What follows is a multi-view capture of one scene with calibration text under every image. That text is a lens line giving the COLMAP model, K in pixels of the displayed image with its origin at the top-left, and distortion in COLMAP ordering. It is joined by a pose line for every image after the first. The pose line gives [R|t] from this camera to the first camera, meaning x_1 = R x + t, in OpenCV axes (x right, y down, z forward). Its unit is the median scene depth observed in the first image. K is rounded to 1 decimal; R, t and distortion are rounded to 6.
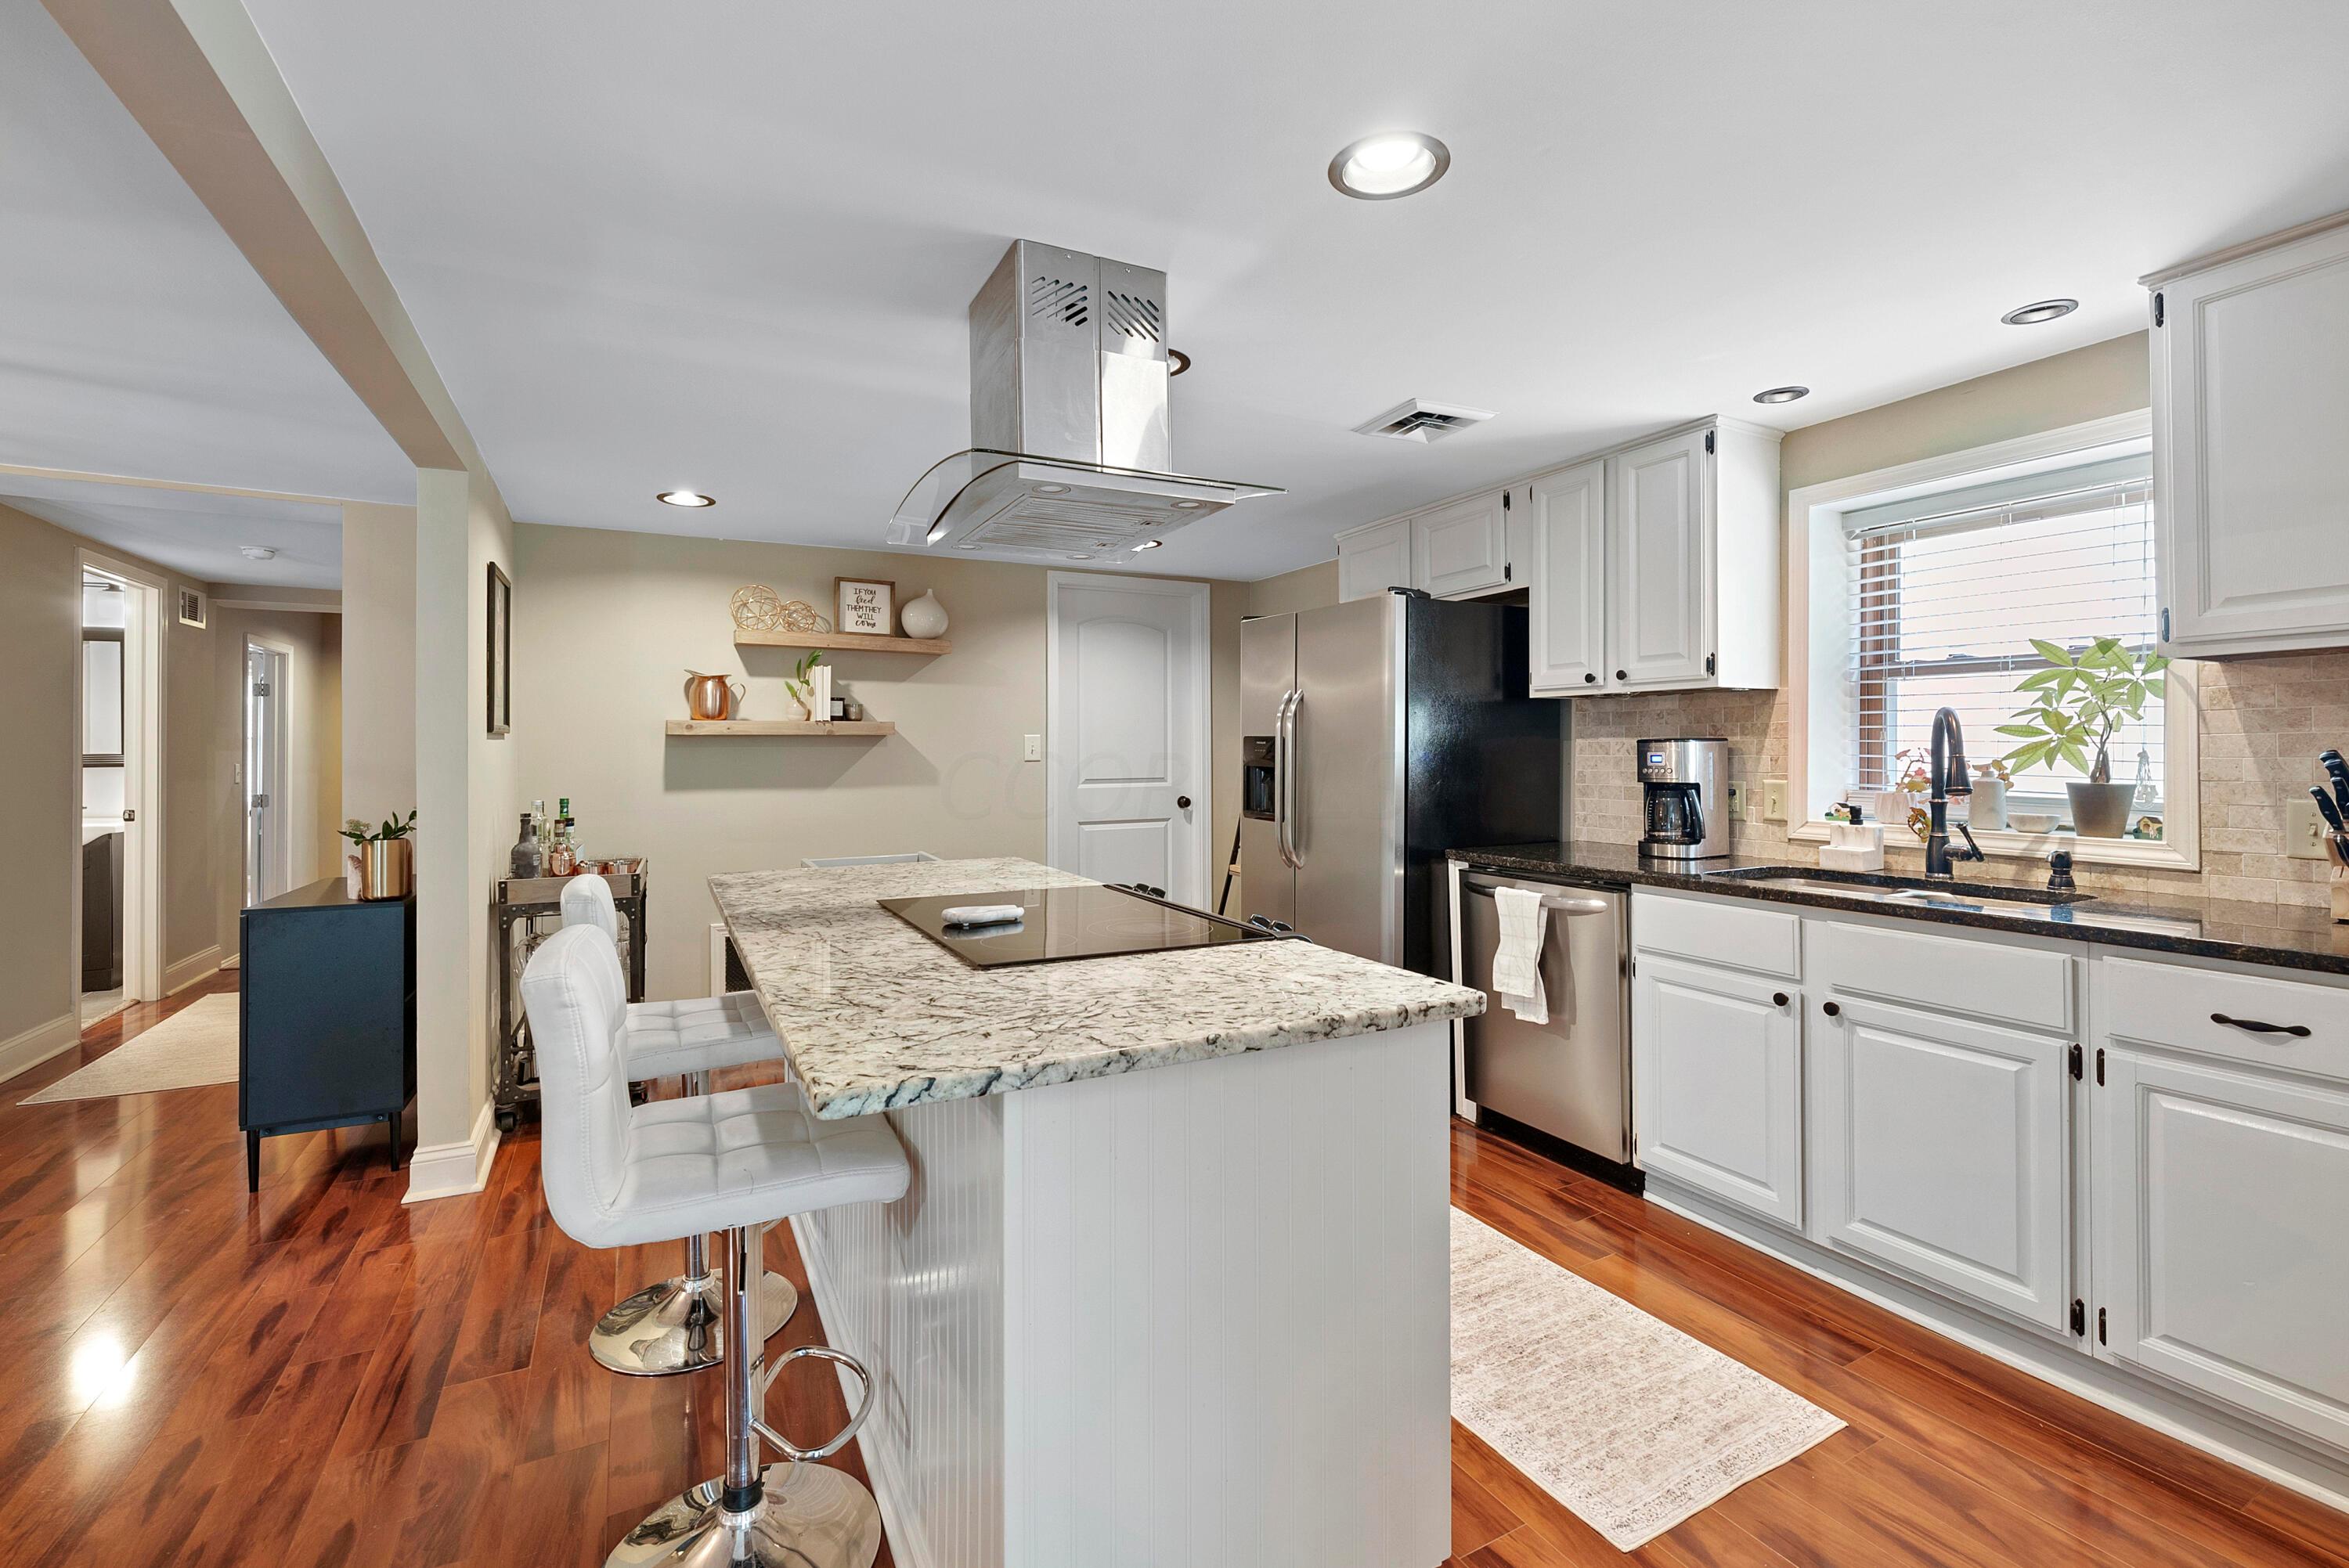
lens RADIAL K [[1014.5, 0, 1173.4], [0, 1014.5, 744.3], [0, 0, 1]] dist [-0.000405, -0.000005]
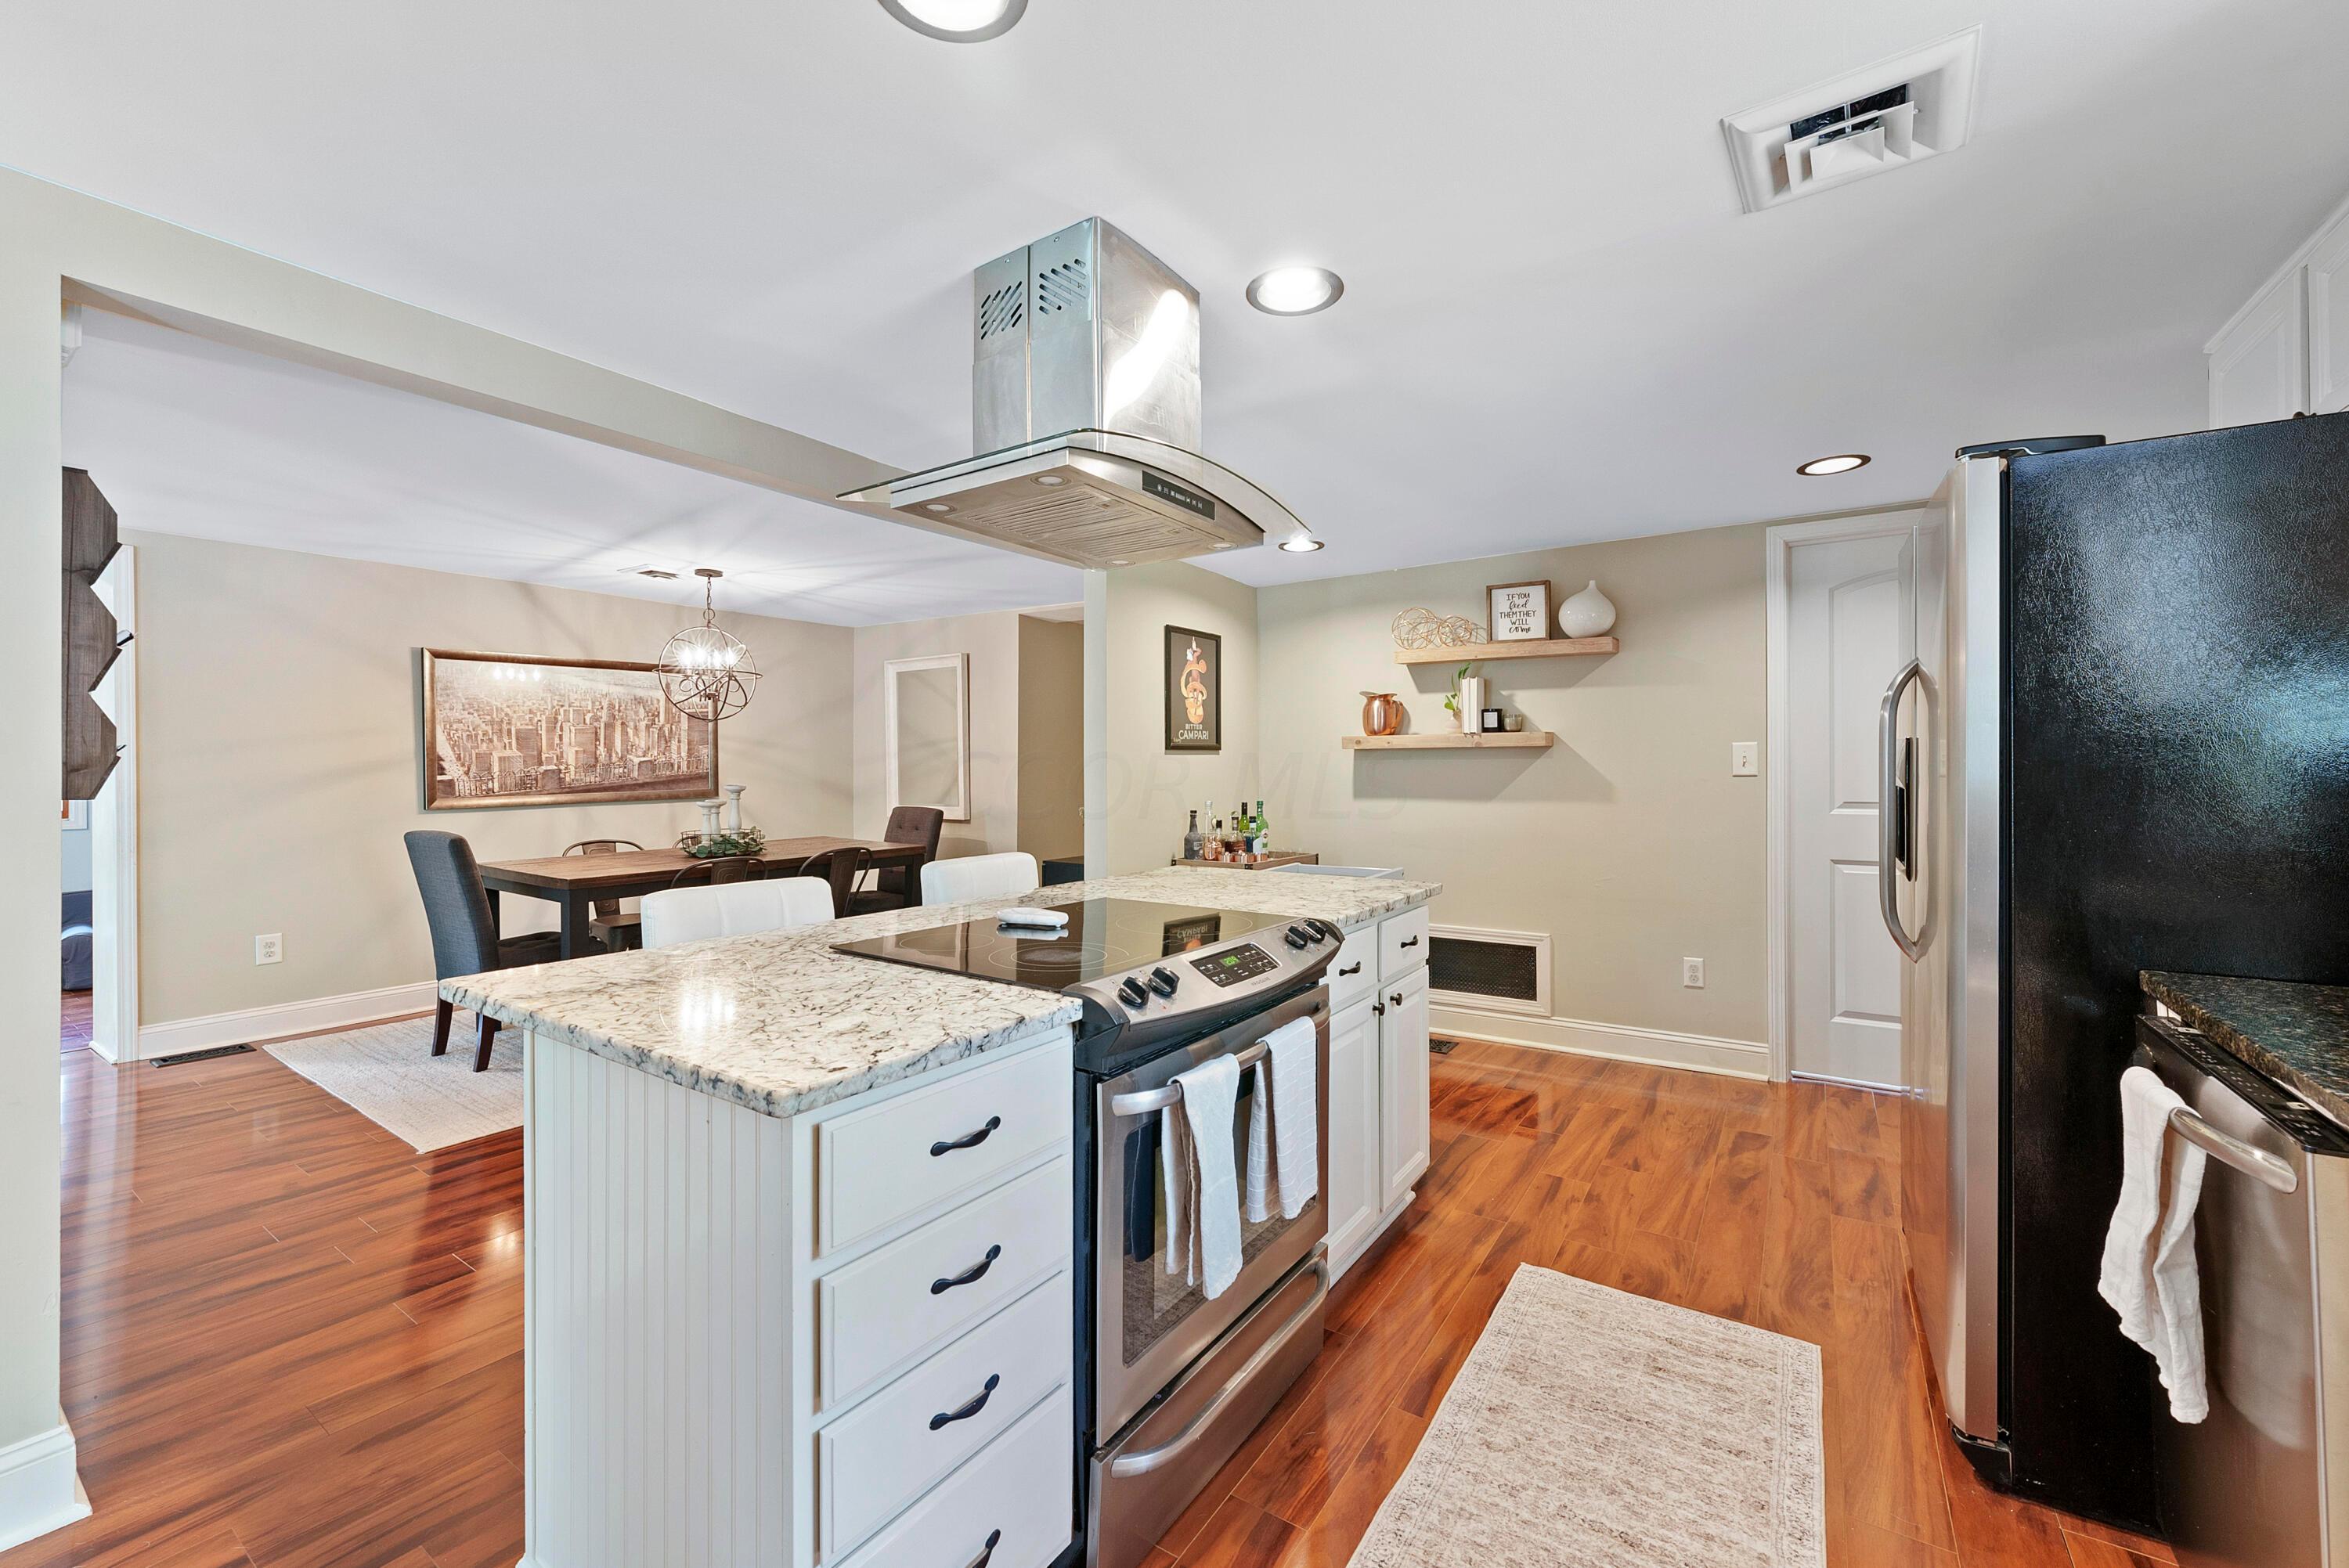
lens RADIAL K [[951.2, 0, 1174.8], [0, 951.2, 768.8], [0, 0, 1]] dist [-0.000205, 0.000037]
pose [[0.473324, 0.002179, -0.880886, 0.340499], [0.004461, 0.999978, 0.004871, 0.006471], [0.880877, -0.006235, 0.473304, 0.301006]]
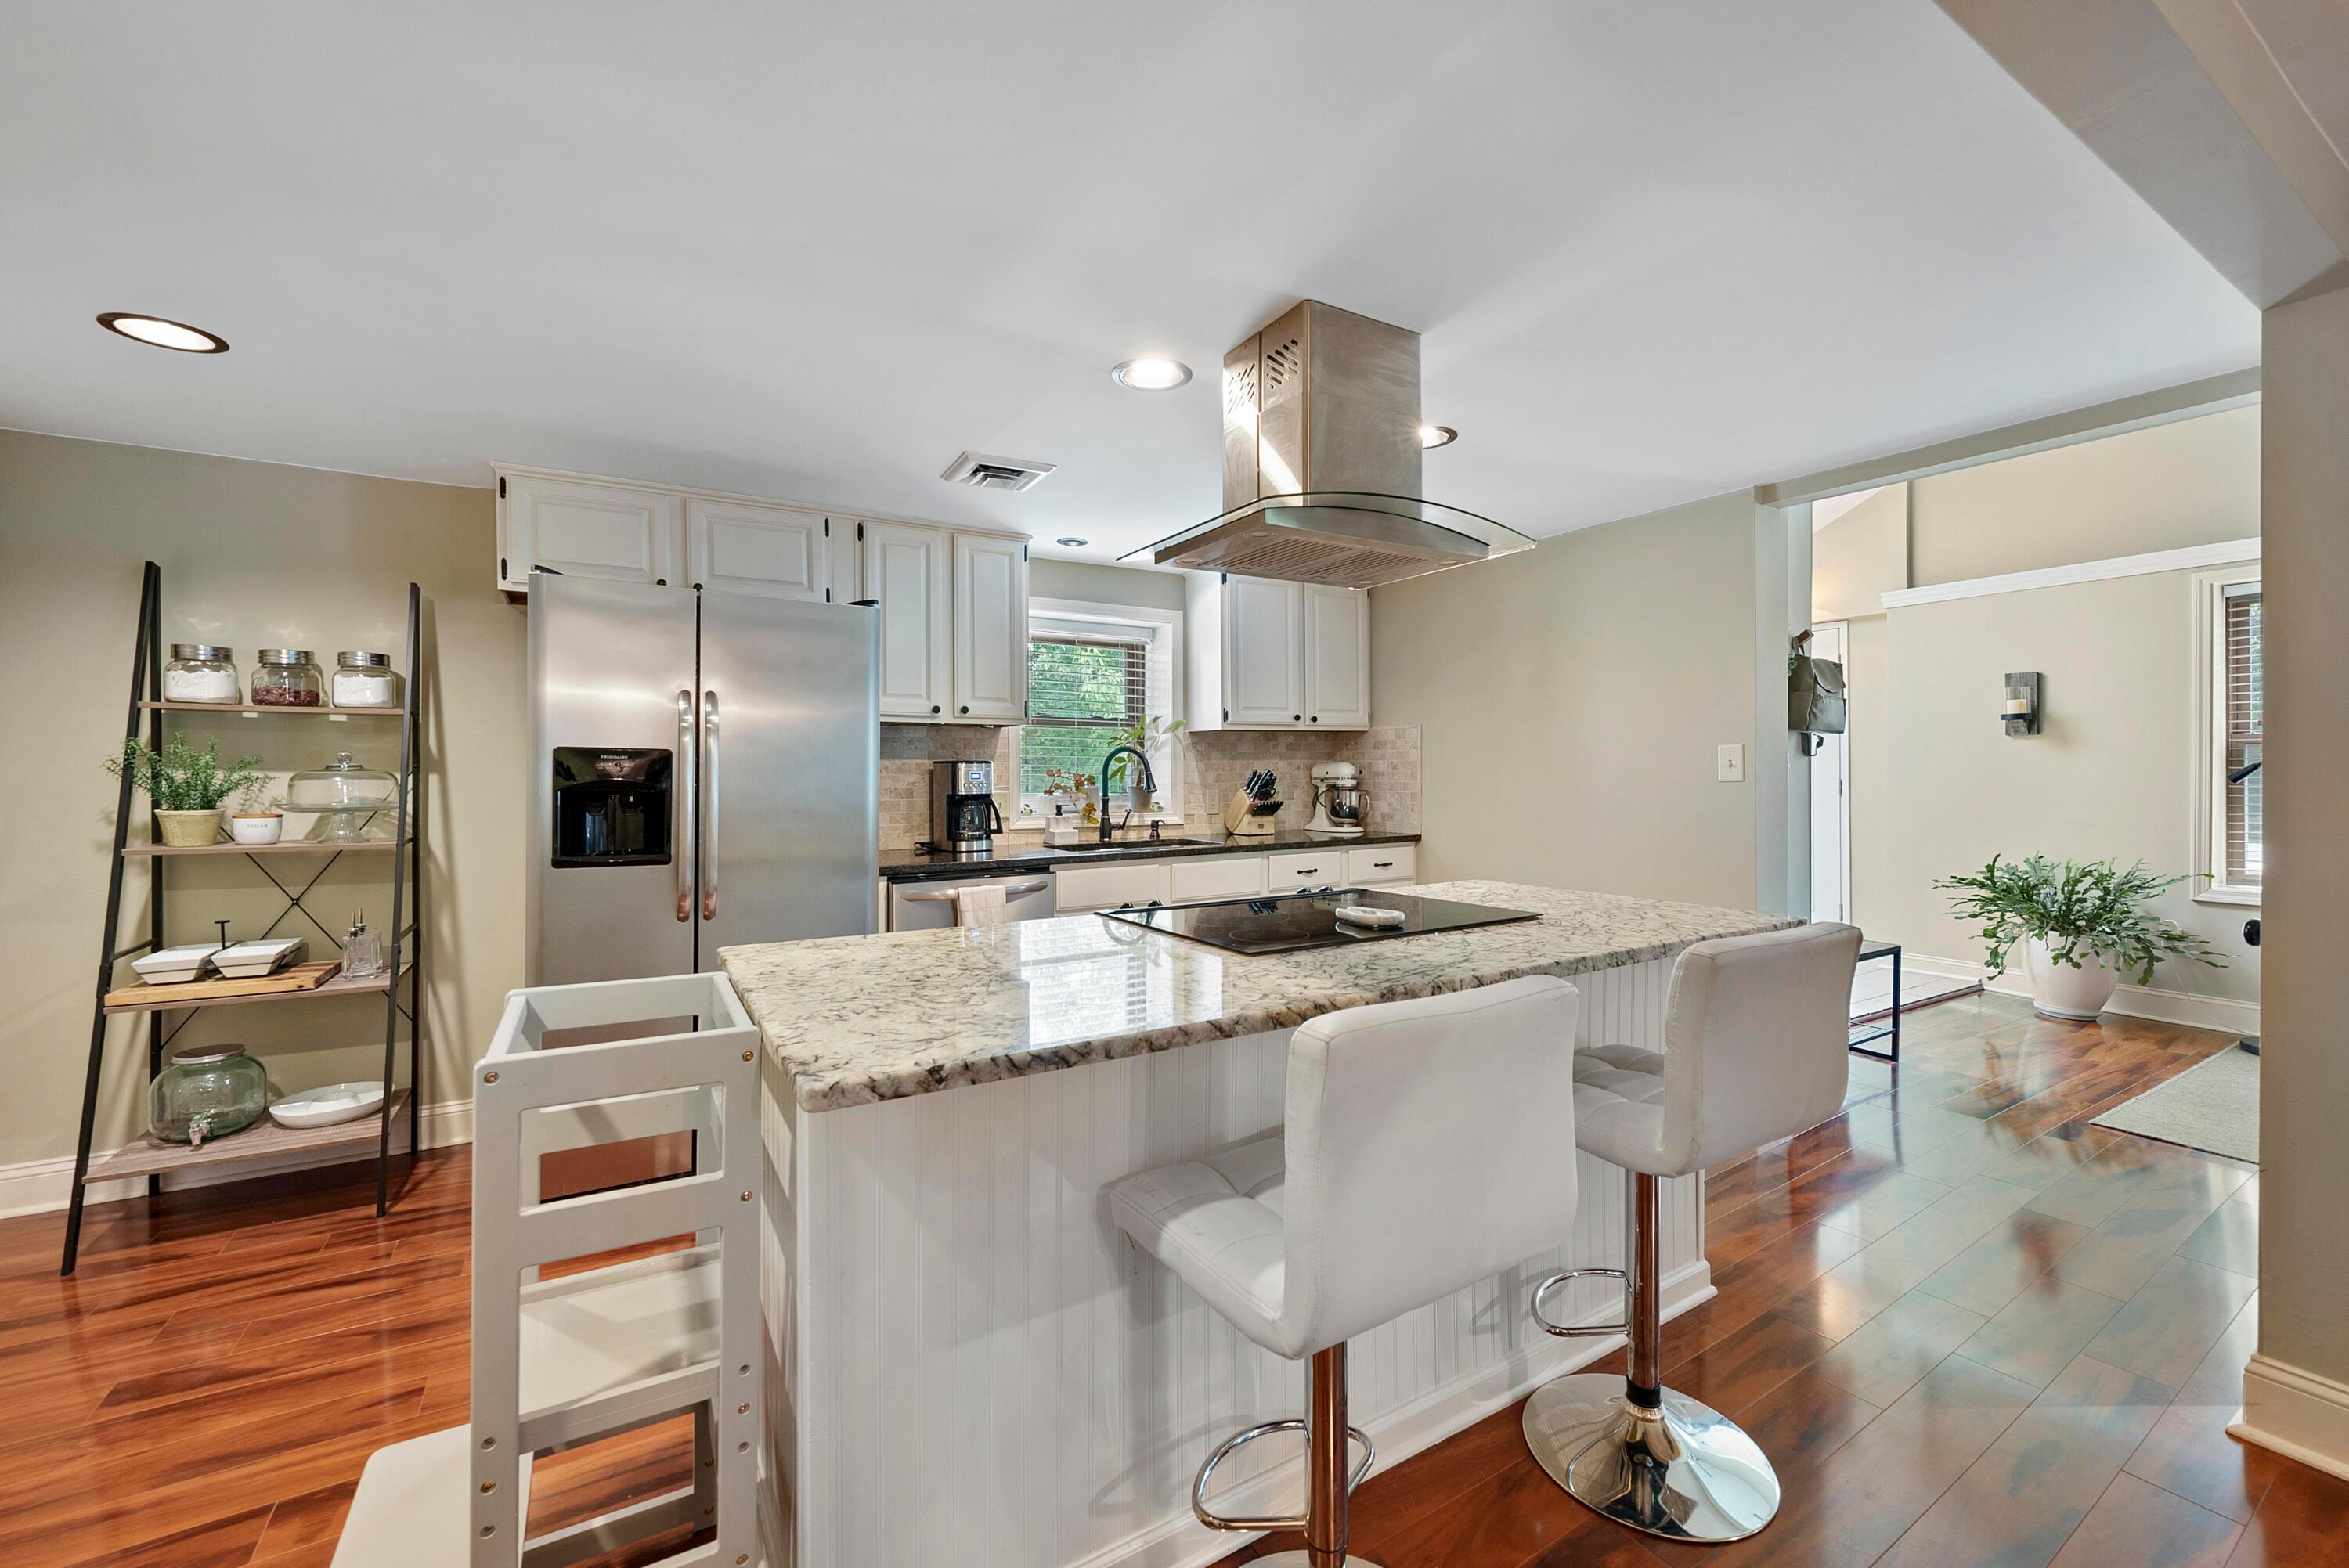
lens RADIAL K [[951.2, 0, 1174.8], [0, 951.2, 768.8], [0, 0, 1]] dist [-0.000205, 0.000037]
pose [[-0.065272, -0.001891, 0.997866, -0.519478], [-0.003094, 0.999994, 0.001693, 0.001141], [-0.997863, -0.002977, -0.065277, 0.564748]]
